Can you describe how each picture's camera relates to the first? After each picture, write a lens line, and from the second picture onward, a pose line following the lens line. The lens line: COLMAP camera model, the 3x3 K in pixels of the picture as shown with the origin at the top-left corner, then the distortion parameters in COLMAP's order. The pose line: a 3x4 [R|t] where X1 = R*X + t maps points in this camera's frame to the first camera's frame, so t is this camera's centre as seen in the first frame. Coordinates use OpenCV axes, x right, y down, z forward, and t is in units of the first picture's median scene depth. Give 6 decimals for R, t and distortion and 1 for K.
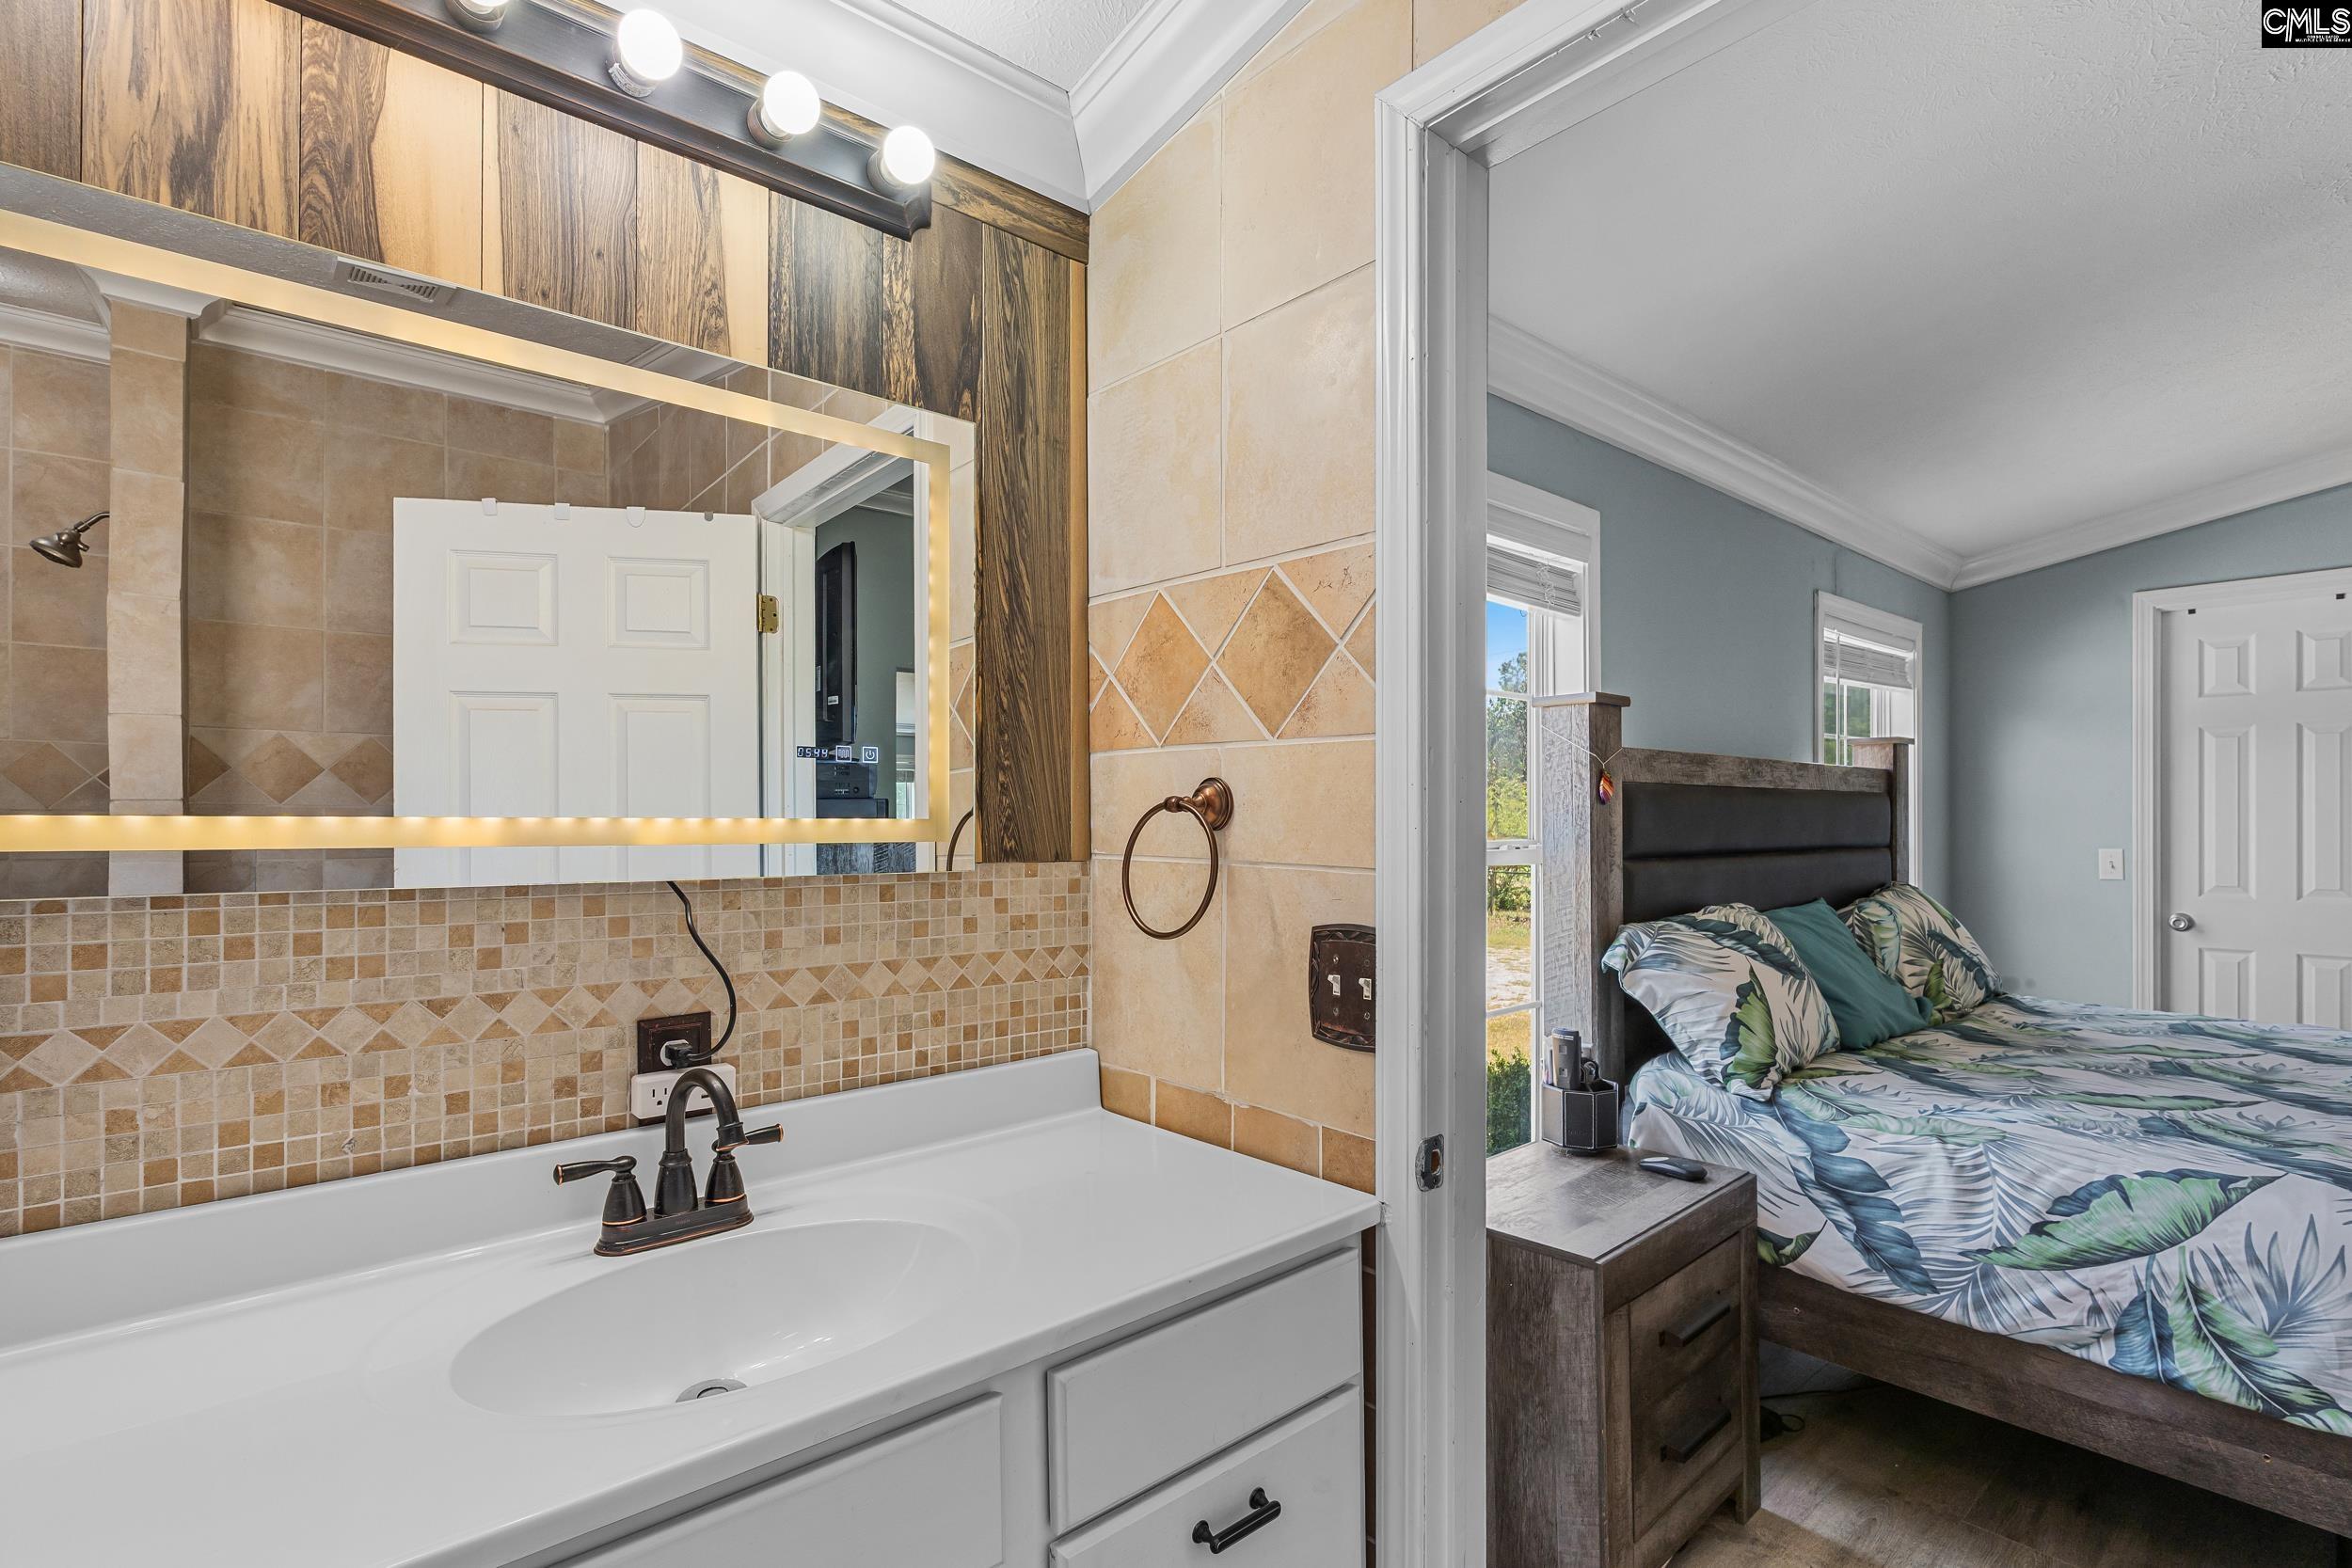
lens RADIAL K [[1096.7, 0, 1172.9], [0, 1096.7, 802.1], [0, 0, 1]] dist [-0.004486, -0.000113]
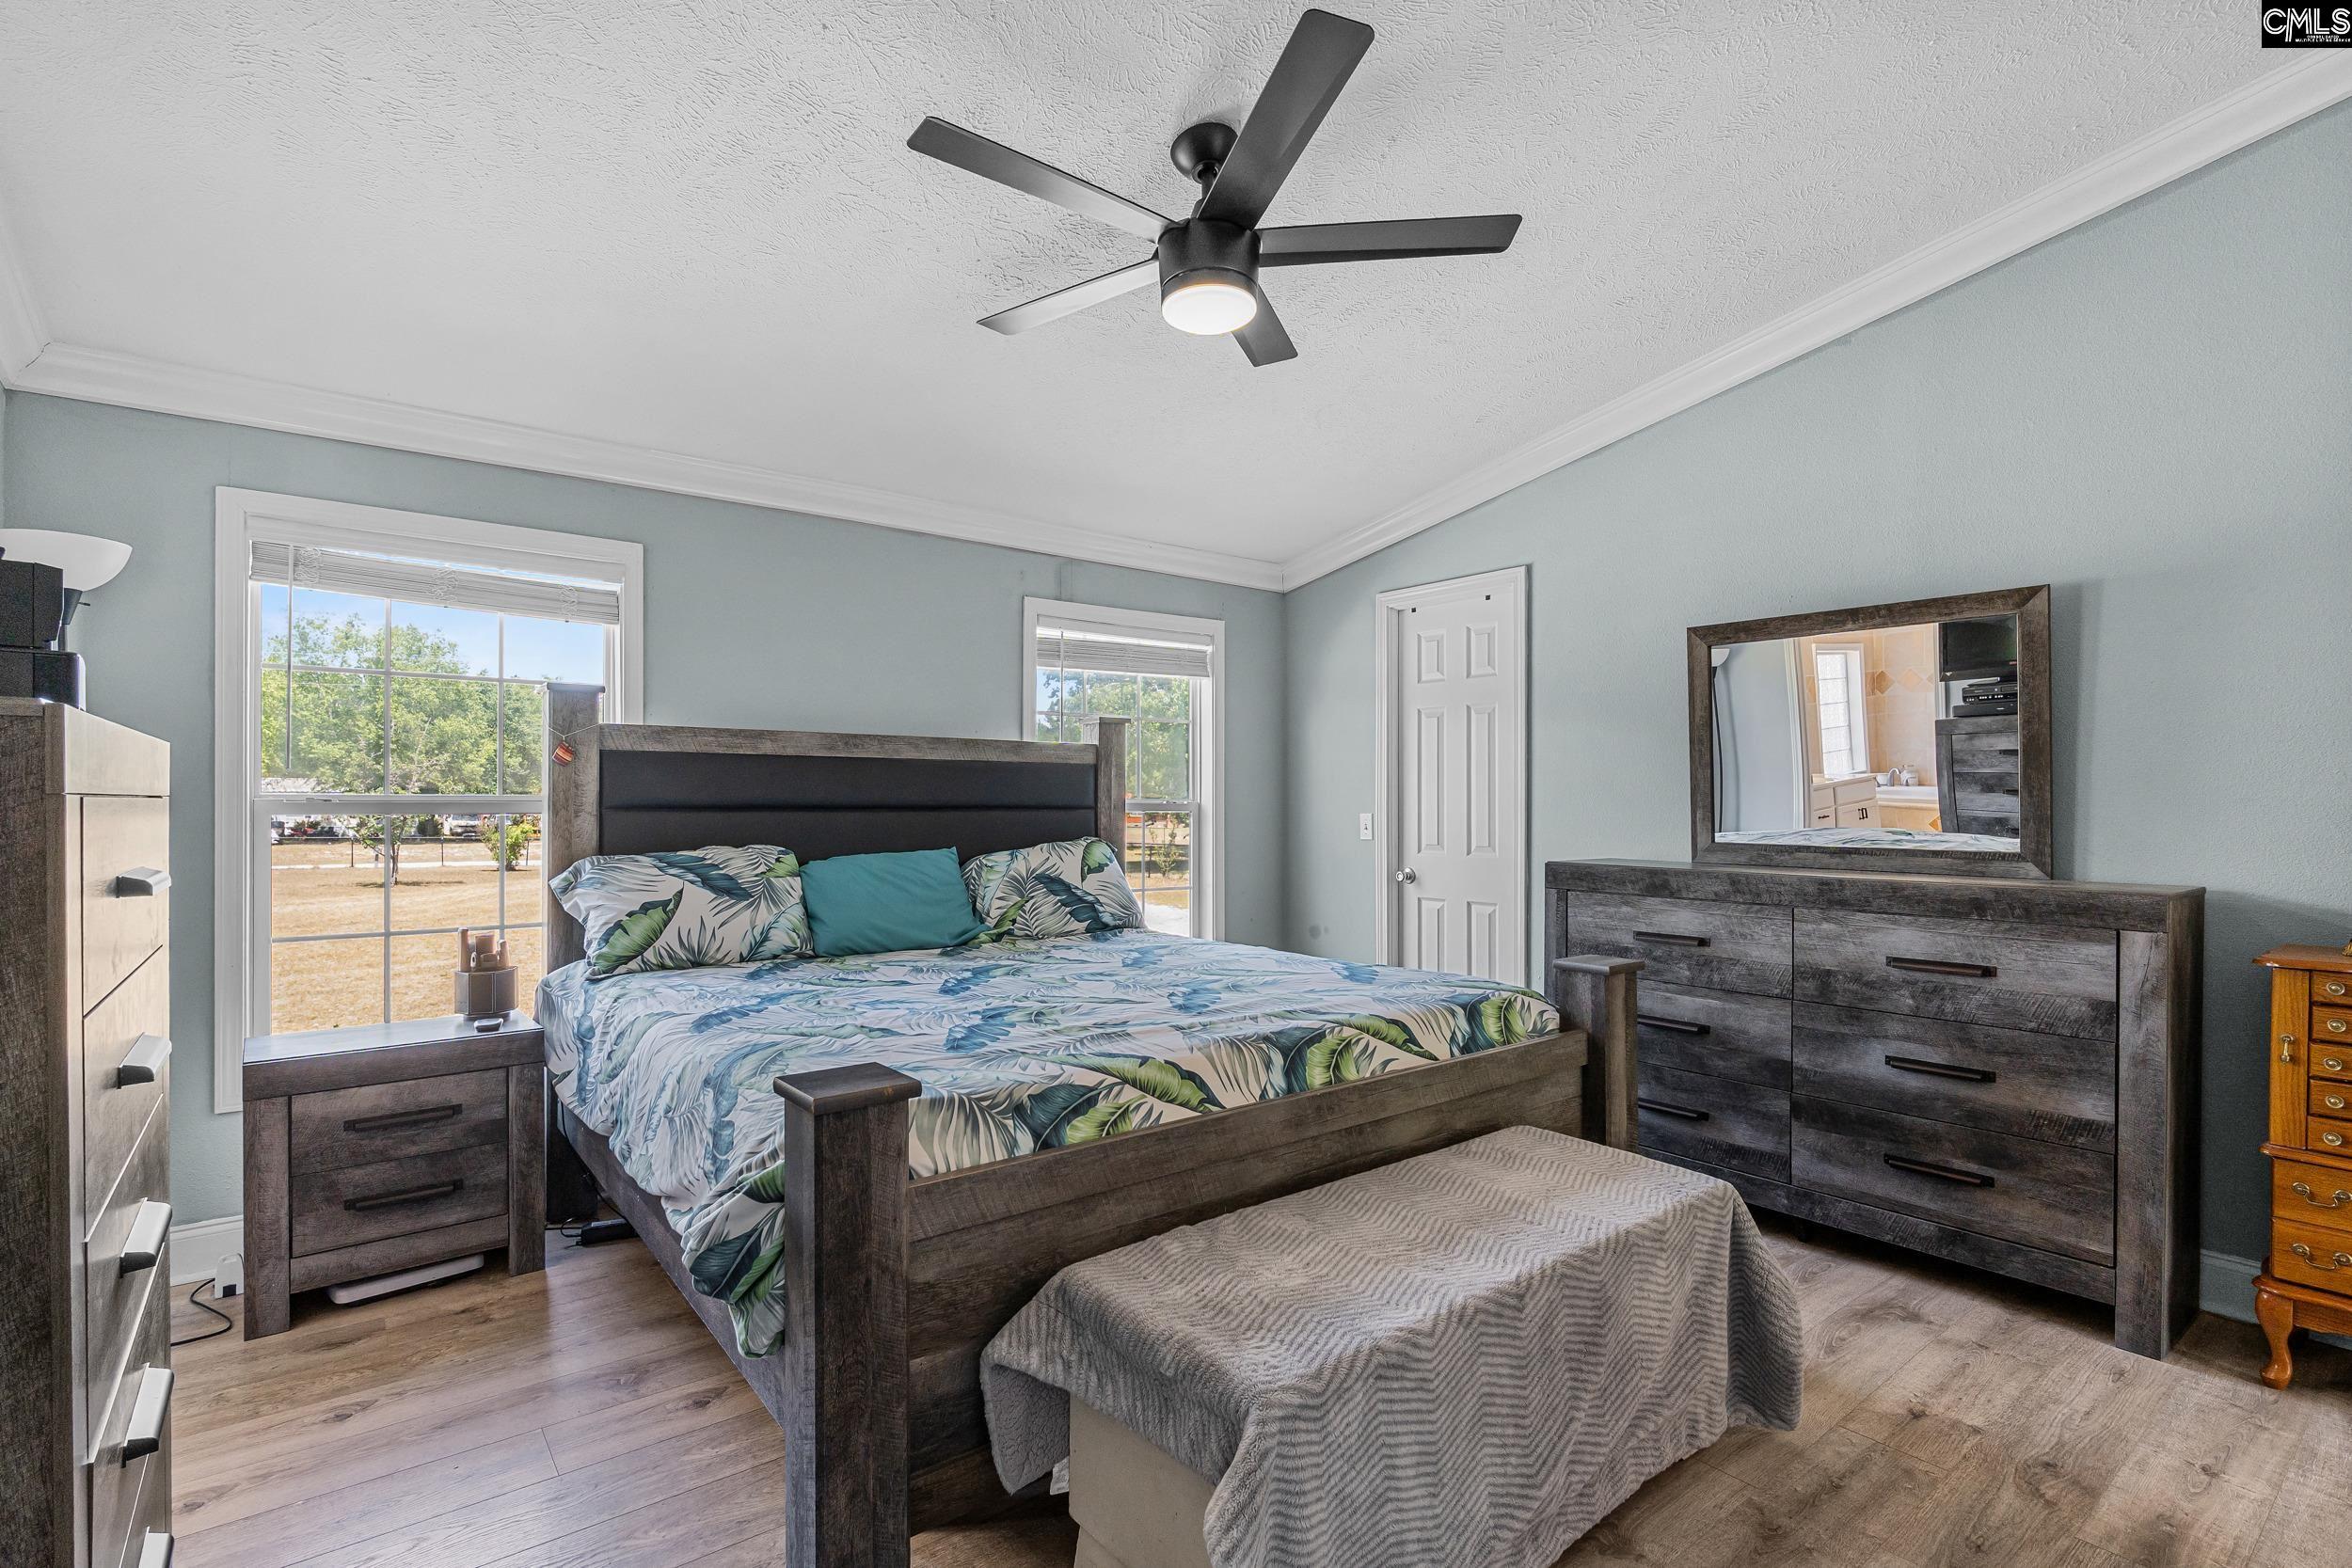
lens RADIAL K [[1096.7, 0, 1180.1], [0, 1096.7, 781.9], [0, 0, 1]] dist [-0.004486, -0.000113]
pose [[0.998642, -0.000391, -0.052098, 0.800702], [-0.000094, 0.999957, -0.009311, 0.022299], [0.052099, 0.009303, 0.998599, -0.197553]]
